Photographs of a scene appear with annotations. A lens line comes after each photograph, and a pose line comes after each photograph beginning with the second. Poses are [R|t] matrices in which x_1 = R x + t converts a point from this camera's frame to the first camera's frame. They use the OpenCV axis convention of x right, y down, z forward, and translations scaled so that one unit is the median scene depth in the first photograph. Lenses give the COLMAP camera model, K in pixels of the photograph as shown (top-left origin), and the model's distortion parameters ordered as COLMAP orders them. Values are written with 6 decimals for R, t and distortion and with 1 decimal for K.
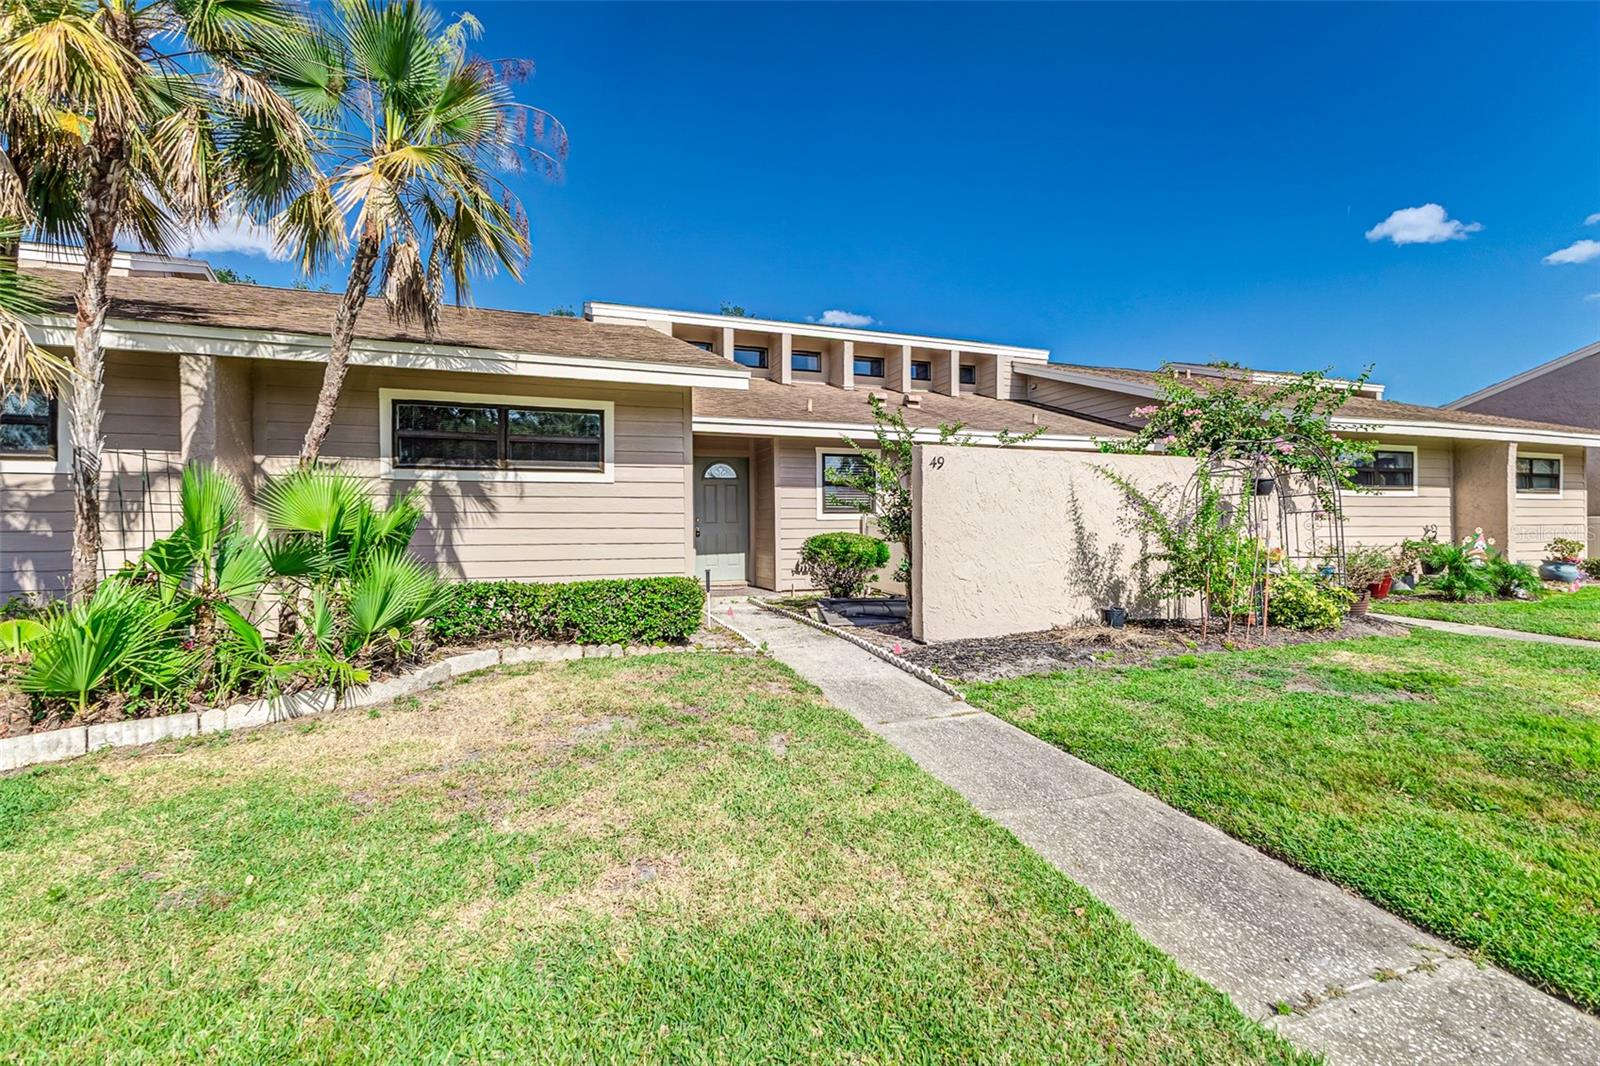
lens RADIAL K [[687.5, 0, 786.9], [0, 687.5, 527.9], [0, 0, 1]] dist [0.010315, -0.000137]
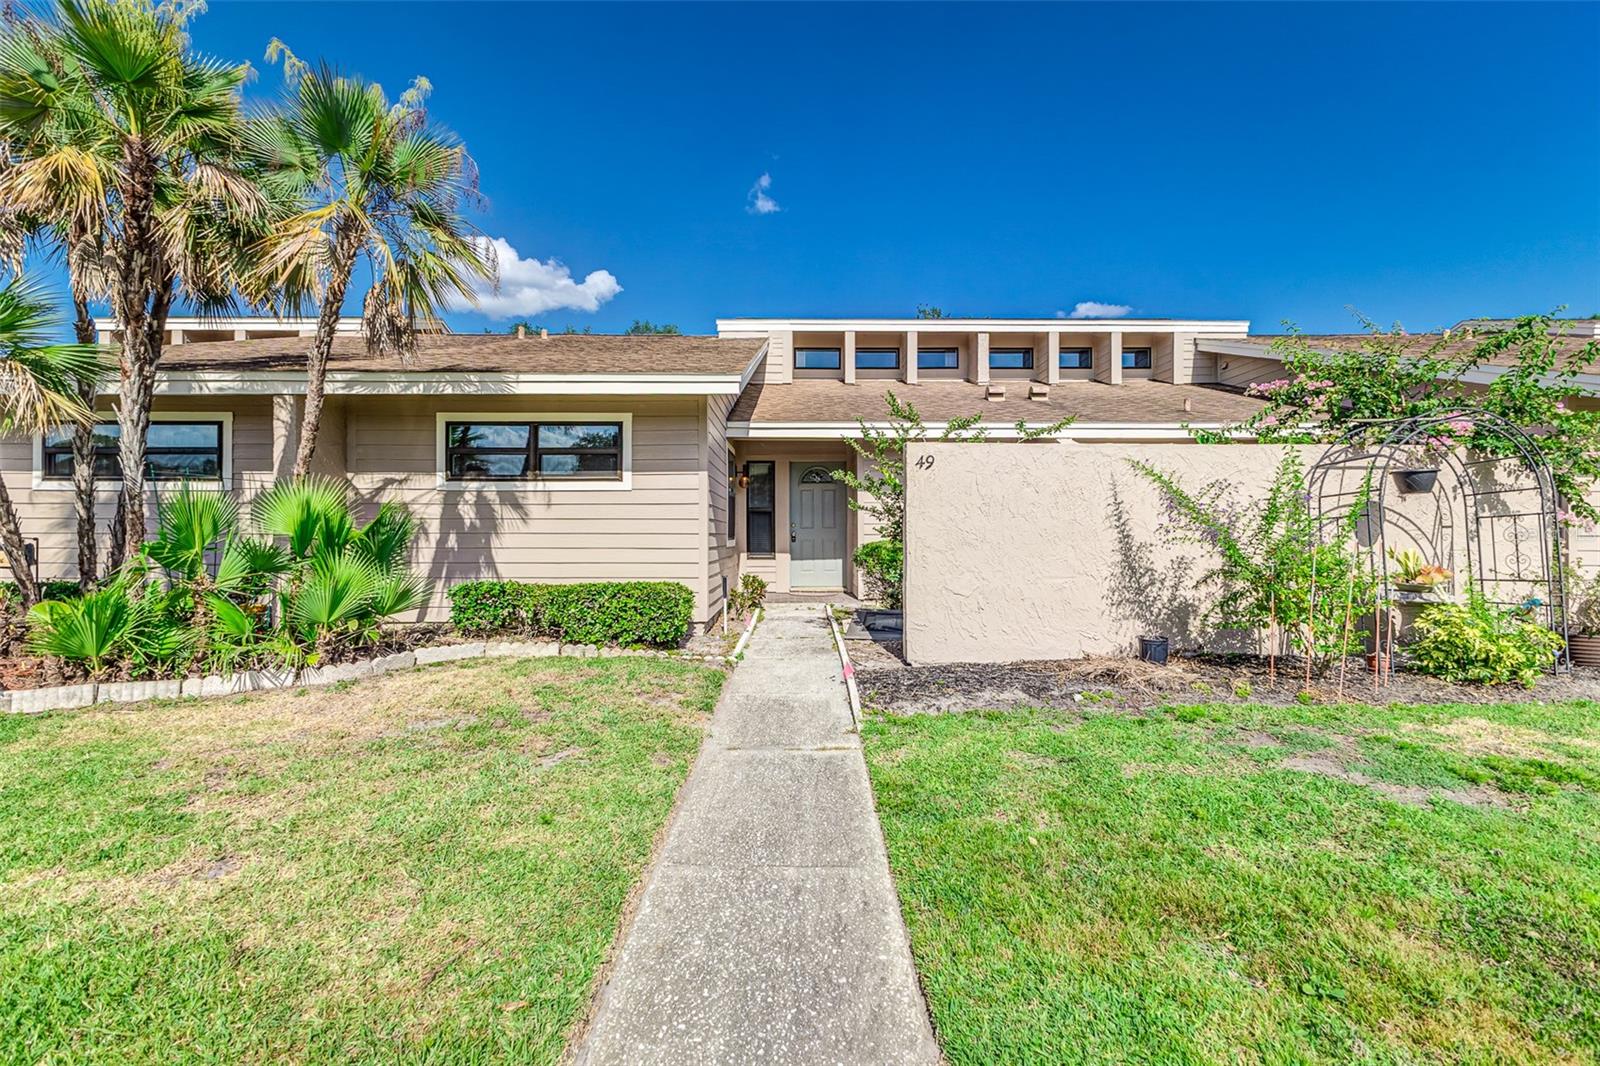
lens RADIAL K [[676.6, 0, 792.8], [0, 676.6, 527.5], [0, 0, 1]] dist [0.008563, -0.000021]
pose [[0.942073, 0.002218, -0.335402, 0.346648], [-0.004574, 0.999970, -0.006233, -0.004095], [0.335378, 0.007406, 0.942055, 0.117653]]
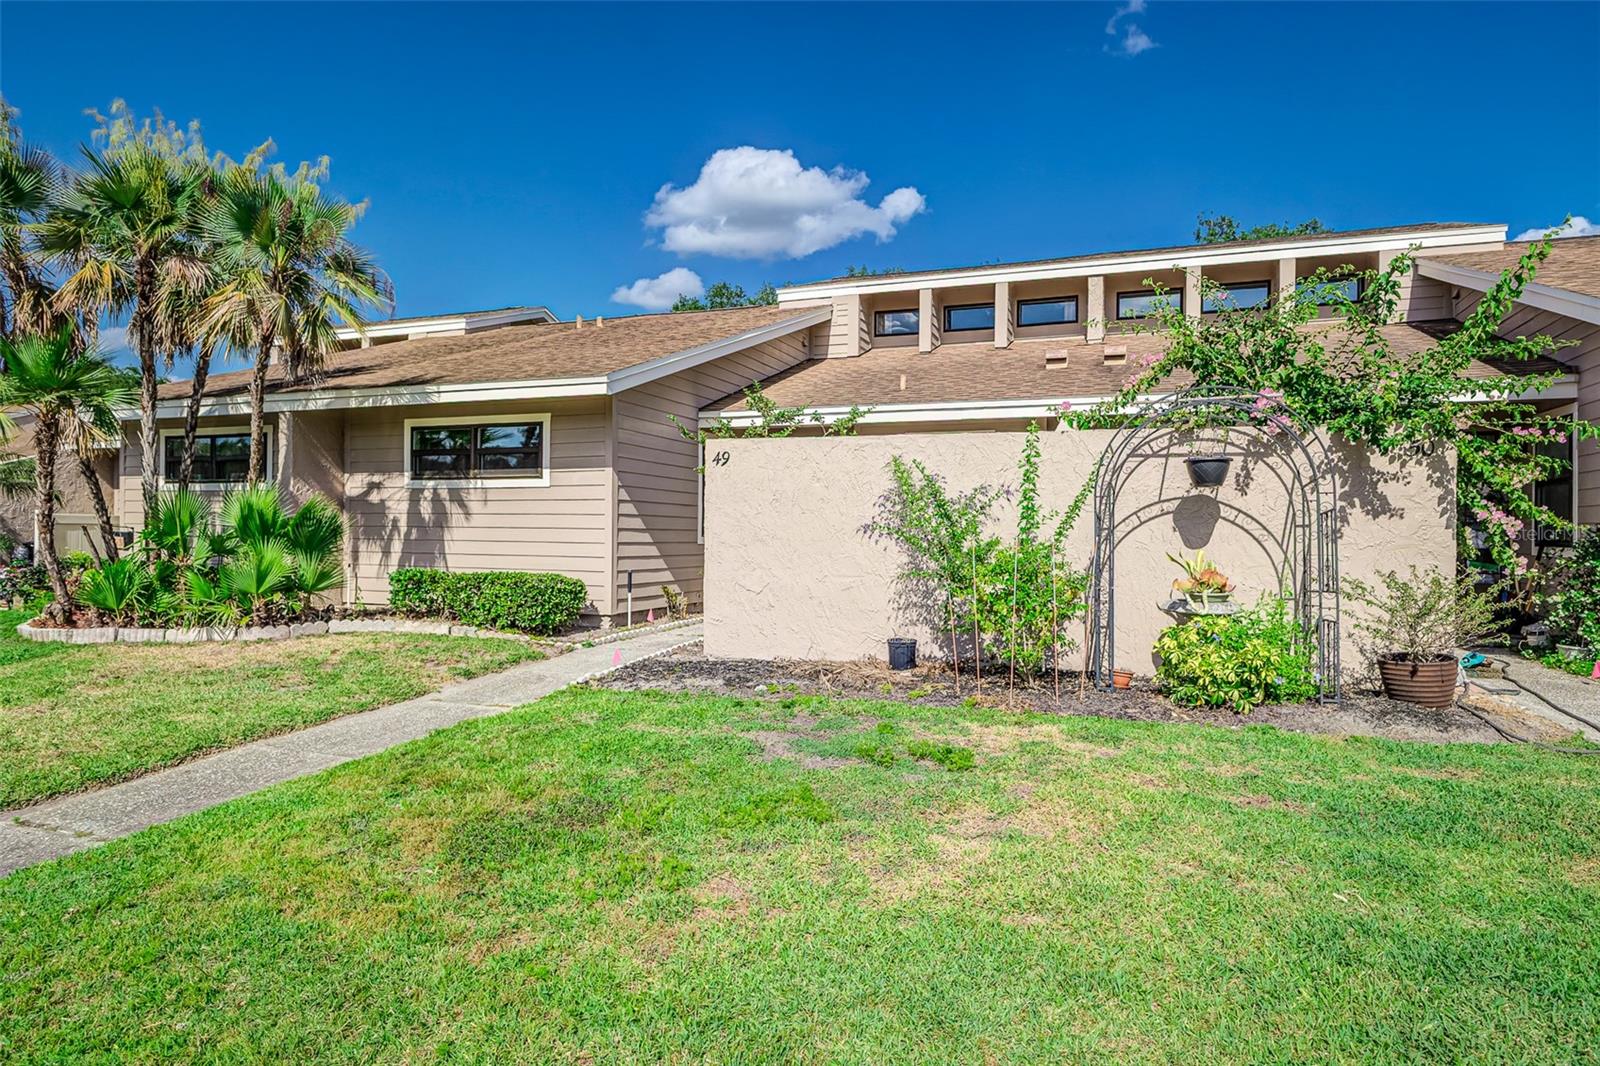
lens RADIAL K [[899.0, 0, 800.0], [0, 899.0, 533.0], [0, 0, 1]] dist [-0.002414, 0.000687]
pose [[0.765602, 0.013390, -0.643175, 1.038576], [-0.013011, 0.999901, 0.005329, -0.005275], [0.643183, 0.004289, 0.765700, 0.168443]]
